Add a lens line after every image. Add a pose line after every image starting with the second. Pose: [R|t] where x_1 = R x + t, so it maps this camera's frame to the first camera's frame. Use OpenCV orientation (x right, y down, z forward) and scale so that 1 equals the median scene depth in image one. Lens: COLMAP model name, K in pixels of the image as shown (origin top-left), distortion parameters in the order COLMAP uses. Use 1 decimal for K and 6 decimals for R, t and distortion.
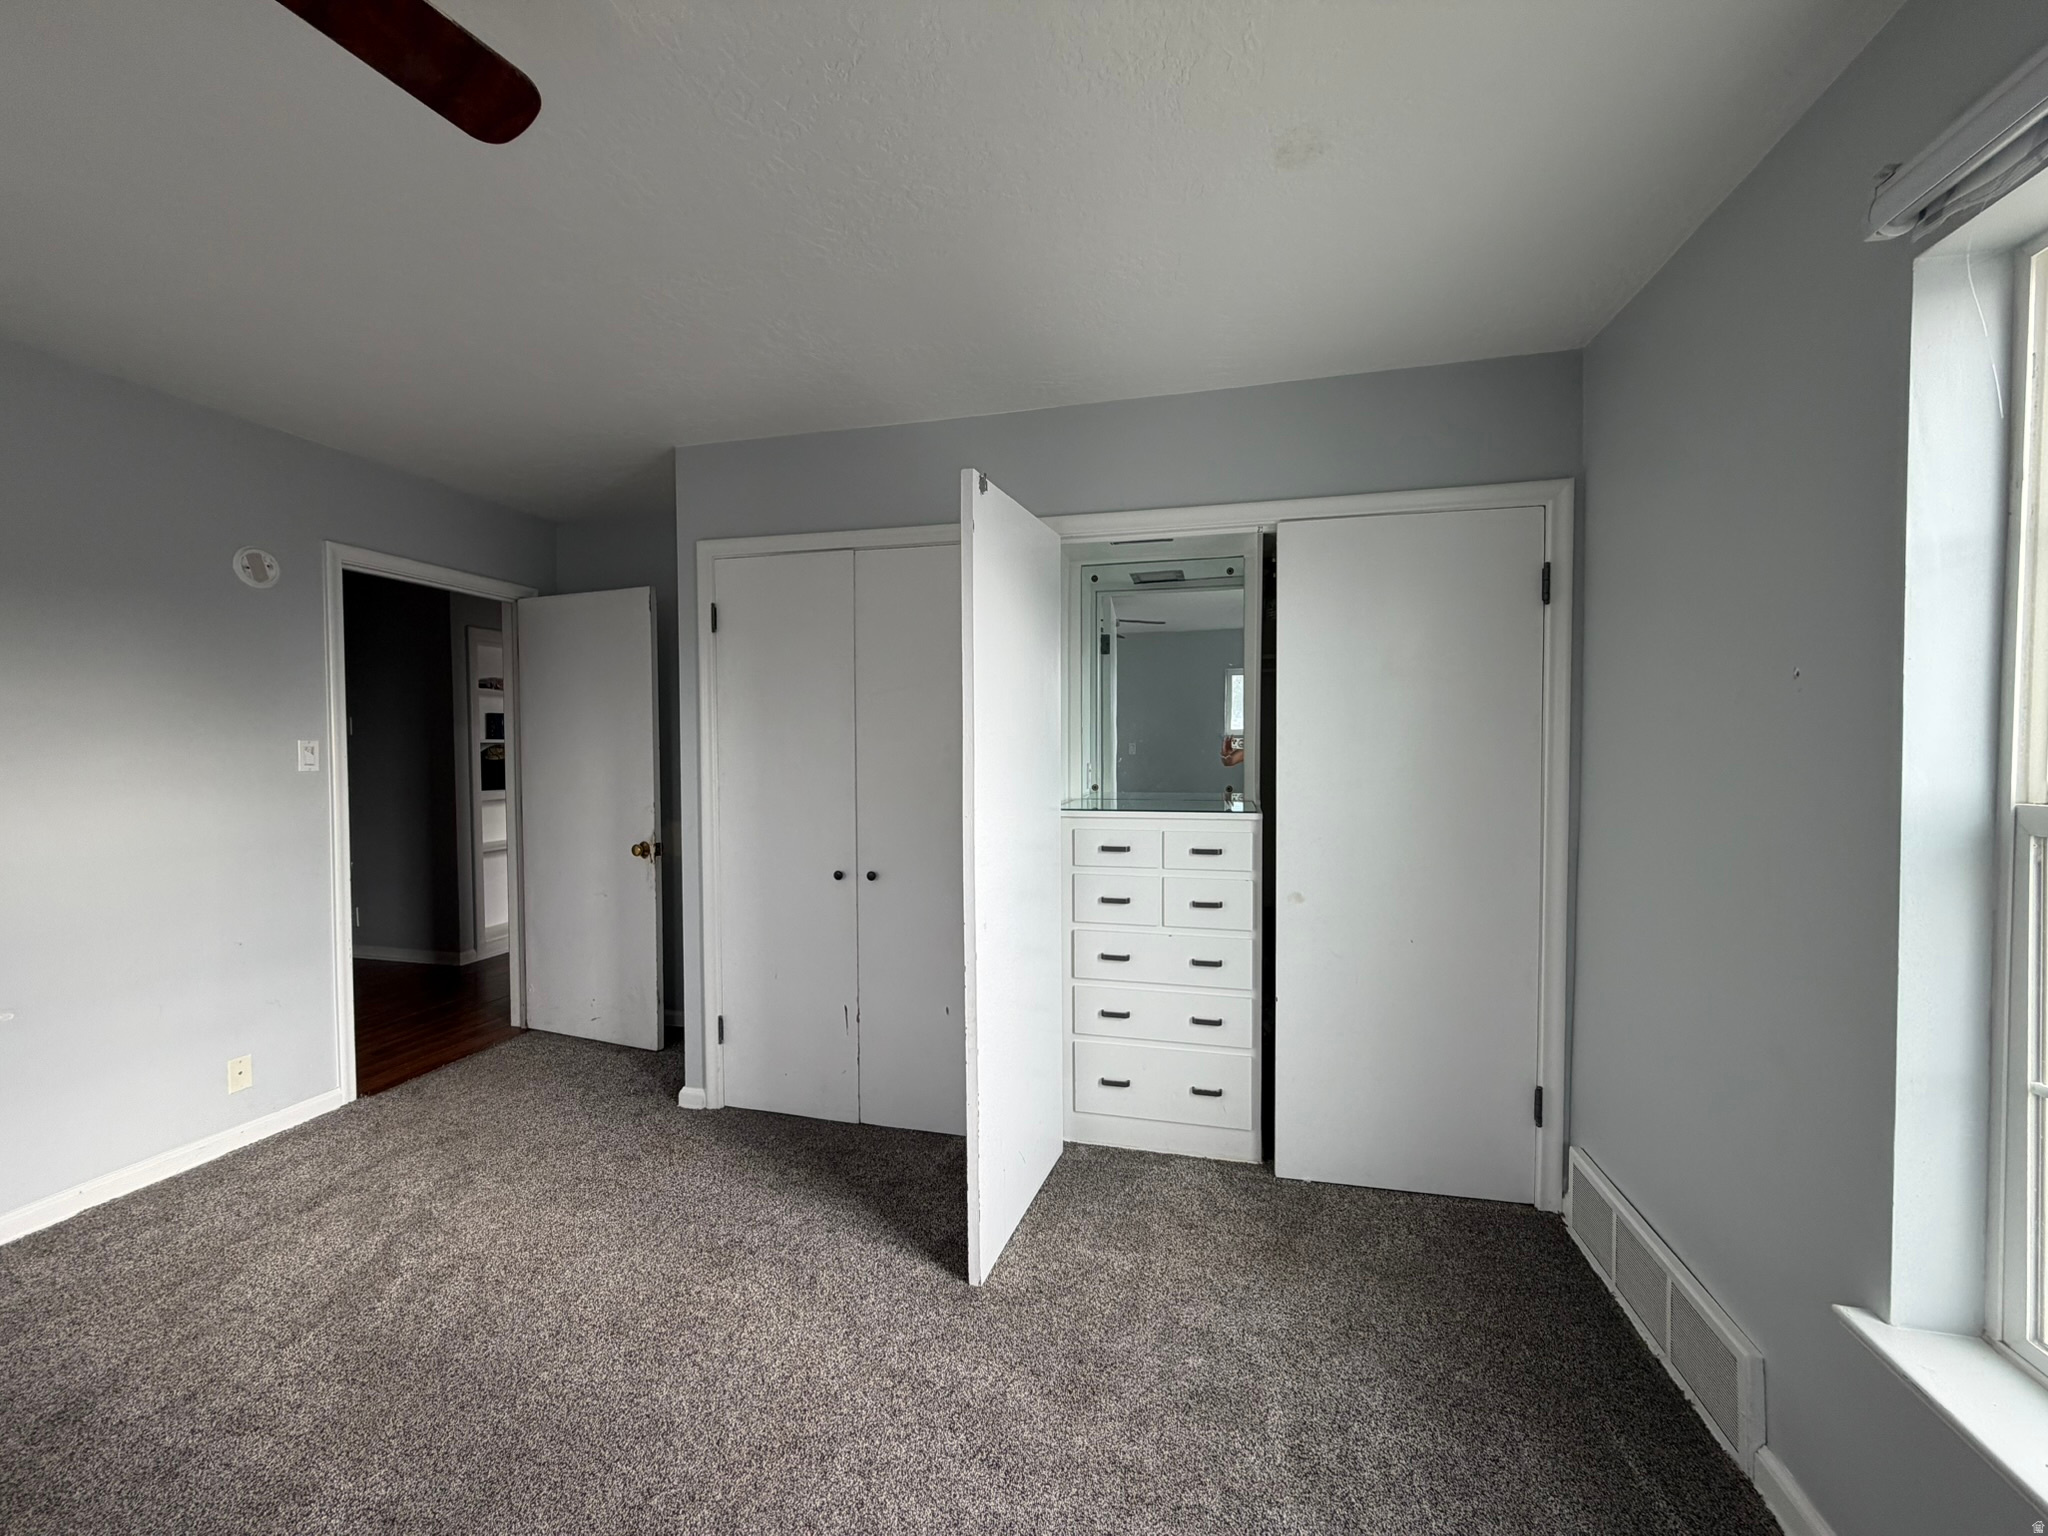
lens RADIAL K [[808.5, 0, 1024.0], [0, 808.5, 768.0], [0, 0, 1]] dist [0.001062, -0.000041]
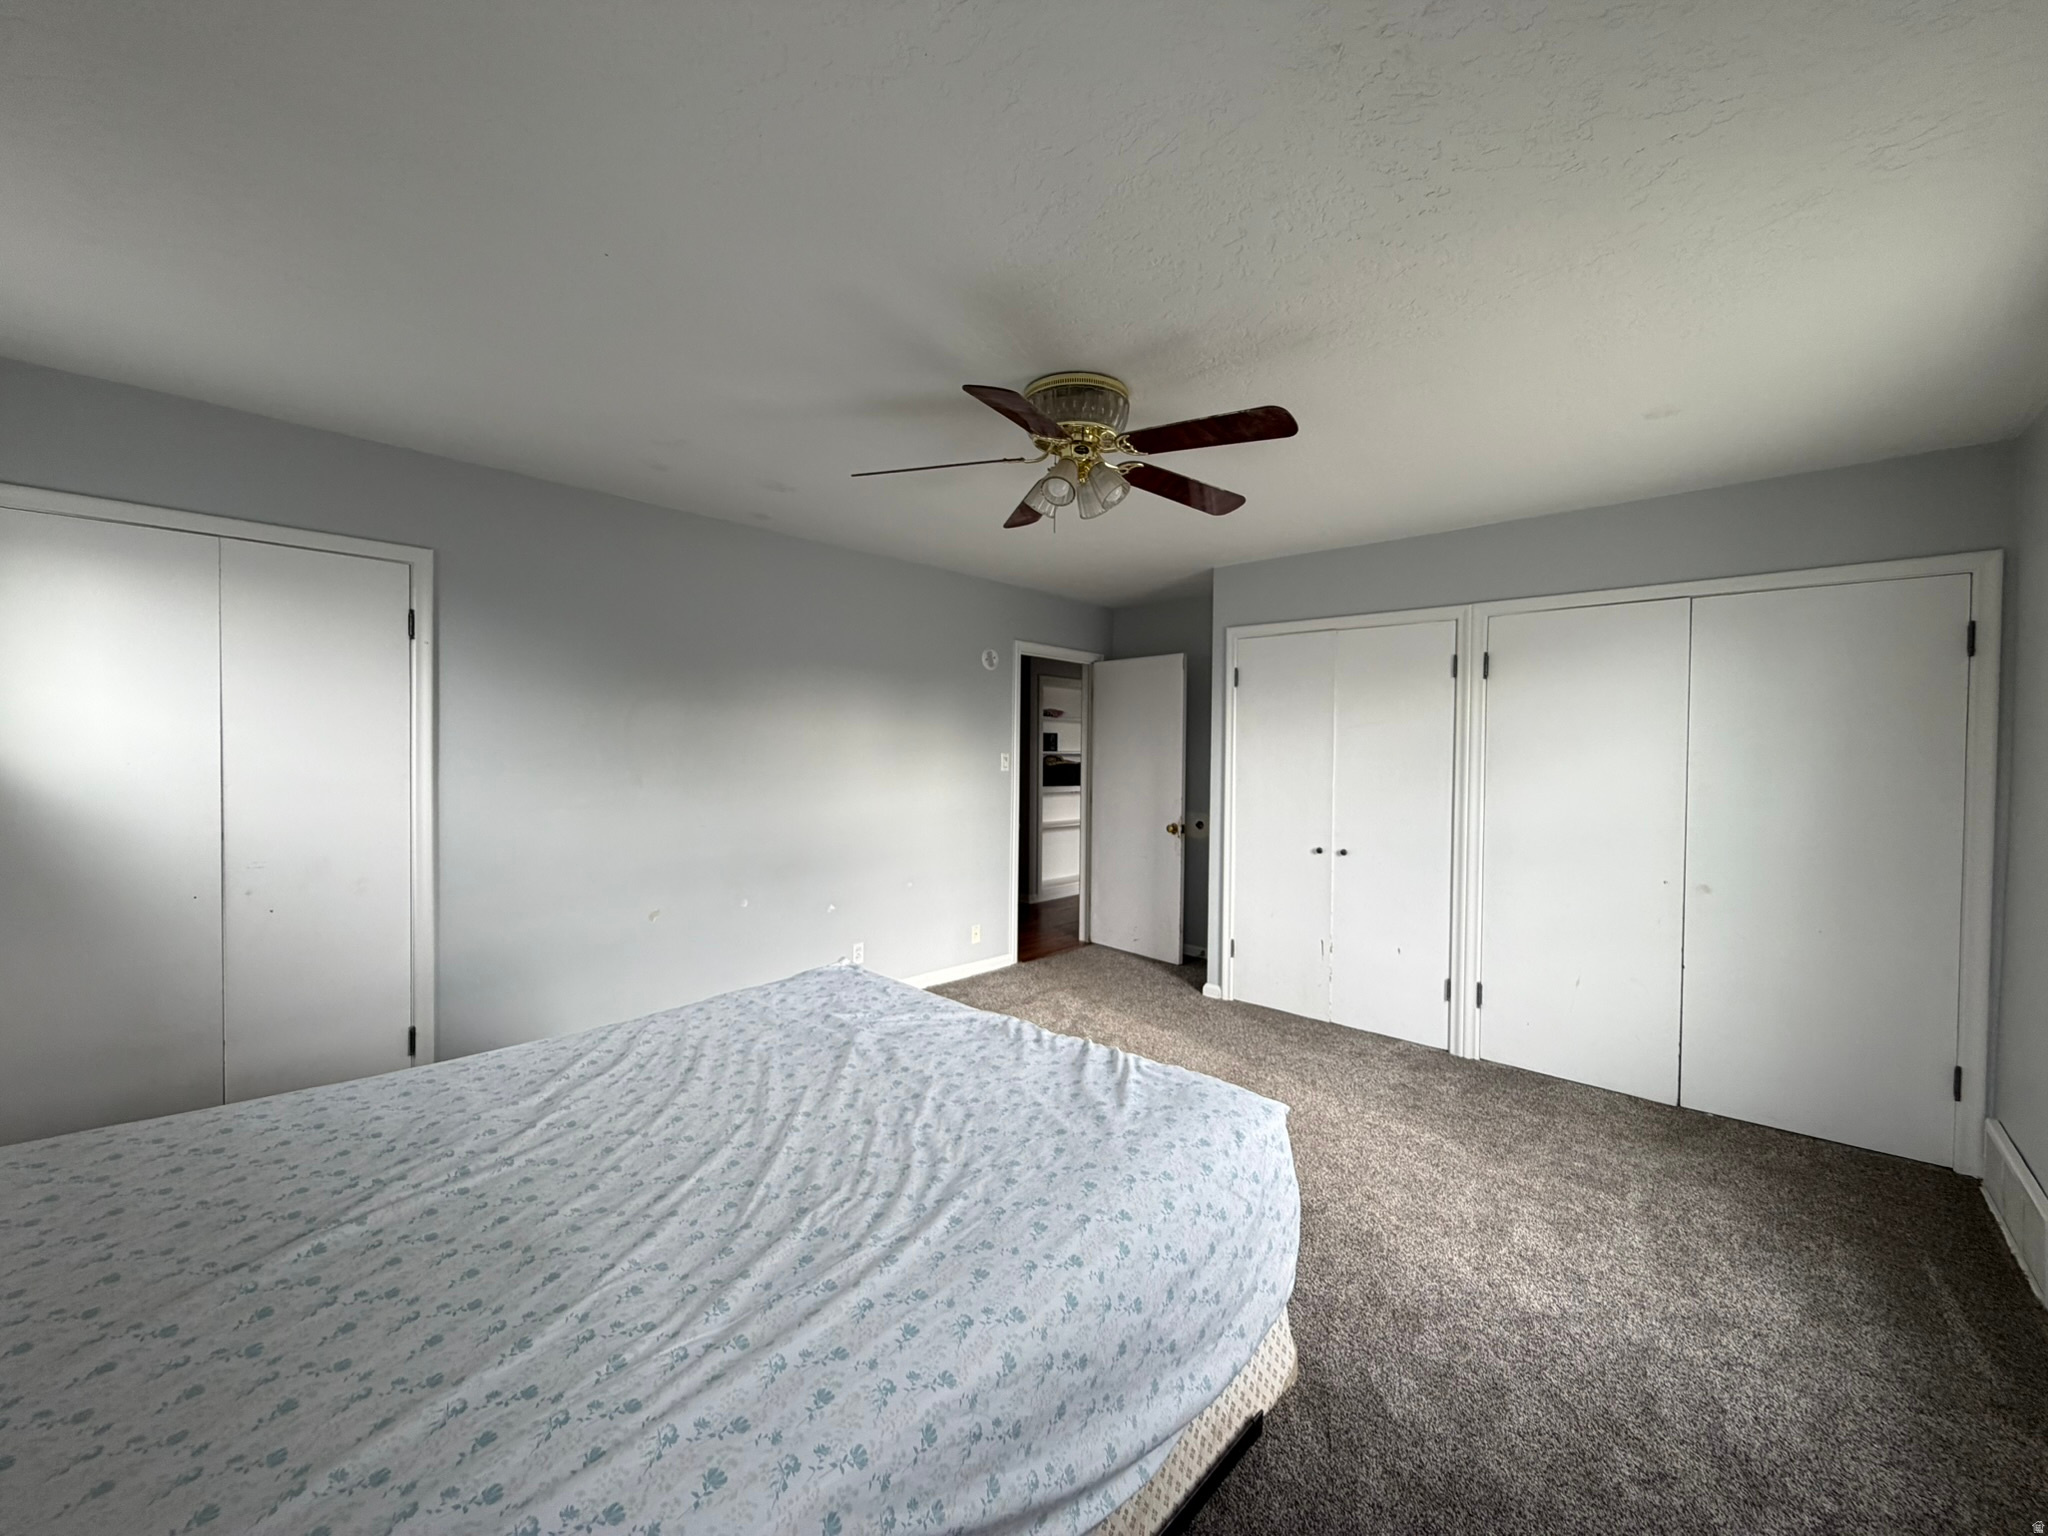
lens RADIAL K [[808.5, 0, 1024.0], [0, 808.5, 768.0], [0, 0, 1]] dist [0.001062, -0.000041]
pose [[0.876506, 0.023003, -0.480840, 0.003226], [-0.028655, 0.999580, -0.004415, 0.003840], [0.480537, 0.017648, 0.876797, -0.522012]]
